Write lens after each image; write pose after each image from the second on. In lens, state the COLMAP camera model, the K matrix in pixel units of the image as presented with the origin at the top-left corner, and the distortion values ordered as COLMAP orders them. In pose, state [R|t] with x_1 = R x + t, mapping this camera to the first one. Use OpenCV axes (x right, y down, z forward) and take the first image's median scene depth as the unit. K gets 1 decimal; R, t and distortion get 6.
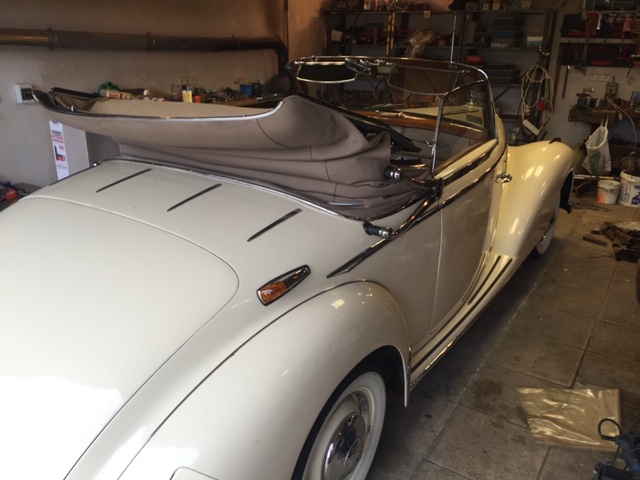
lens RADIAL K [[550.0, 0, 319.0], [0, 550.0, 237.4], [0, 0, 1]] dist [0.086396, -0.125204]
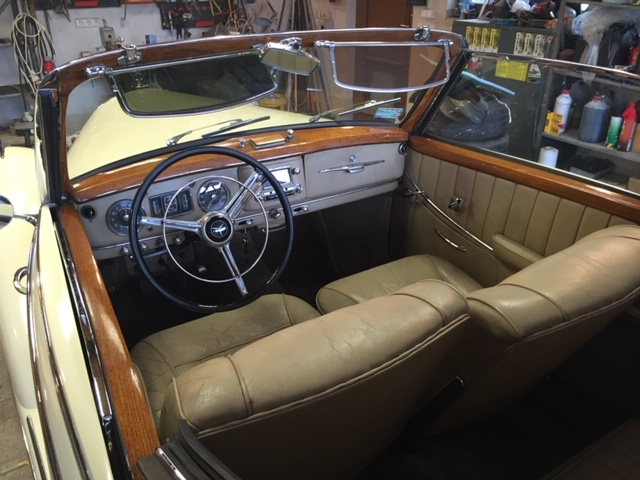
lens RADIAL K [[550.0, 0, 317.3], [0, 550.0, 239.3], [0, 0, 1]] dist [0.086396, -0.125204]
pose [[0.378842, -0.418531, 0.825415, -0.234971], [0.321040, 0.895945, 0.306946, -0.197452], [-0.867993, 0.148708, 0.473787, 0.505325]]
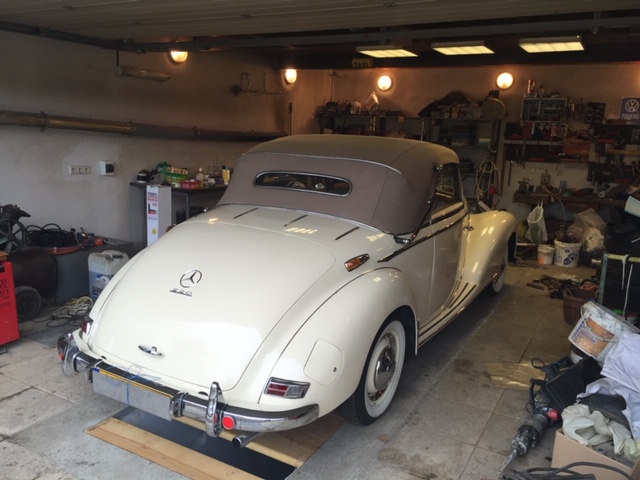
lens RADIAL K [[550.0, 0, 315.6], [0, 550.0, 239.9], [0, 0, 1]] dist [0.086396, -0.125204]
pose [[0.997872, 0.018460, 0.062538, -0.109792], [-0.008525, 0.987790, -0.155561, 0.103177], [-0.064646, 0.154697, 0.985845, -0.281026]]
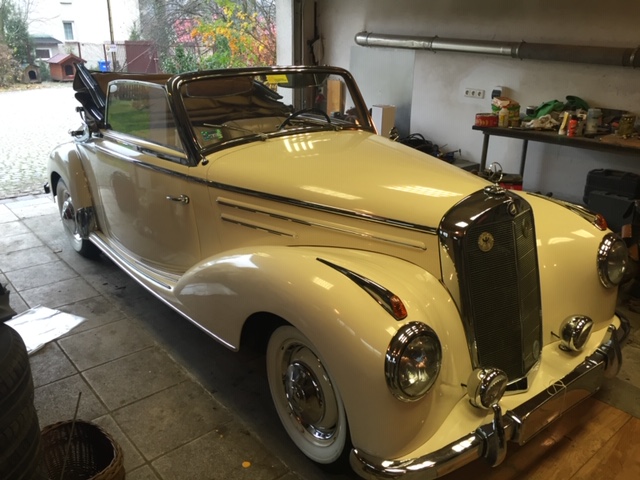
lens RADIAL K [[550.0, 0, 322.6], [0, 550.0, 238.0], [0, 0, 1]] dist [0.086396, -0.125204]
pose [[-0.289735, 0.313725, -0.904229, 0.735497], [-0.343267, 0.847839, 0.404150, -0.331383], [0.893432, 0.427488, -0.137958, 0.903299]]
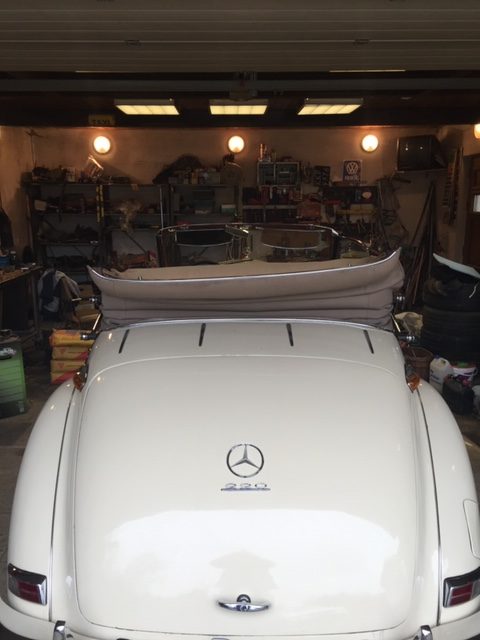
lens RADIAL K [[550.0, 0, 239.6], [0, 550.0, 319.7], [0, 0, 1]] dist [0.086396, -0.125204]
pose [[0.826397, -0.132281, 0.547329, -0.405181], [0.206236, 0.975577, -0.075609, -0.013976], [-0.523960, 0.175363, 0.833495, 0.002949]]
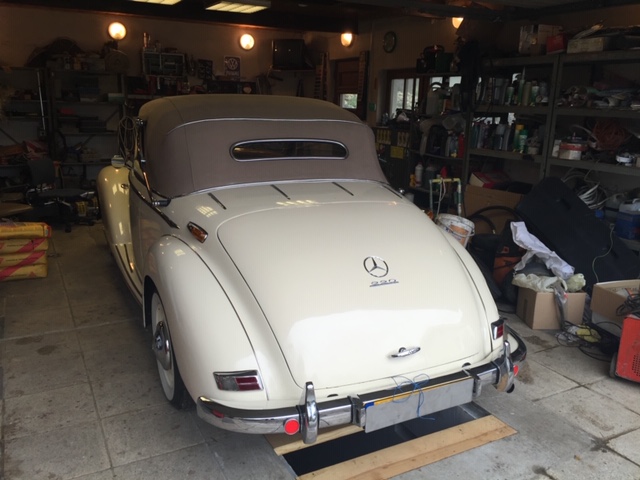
lens RADIAL K [[550.0, 0, 318.1], [0, 550.0, 243.9], [0, 0, 1]] dist [0.086396, -0.125204]
pose [[0.474767, -0.215707, 0.853268, -0.685554], [0.284166, 0.955145, 0.083349, -0.029764], [-0.832974, 0.202898, 0.514768, 0.099879]]
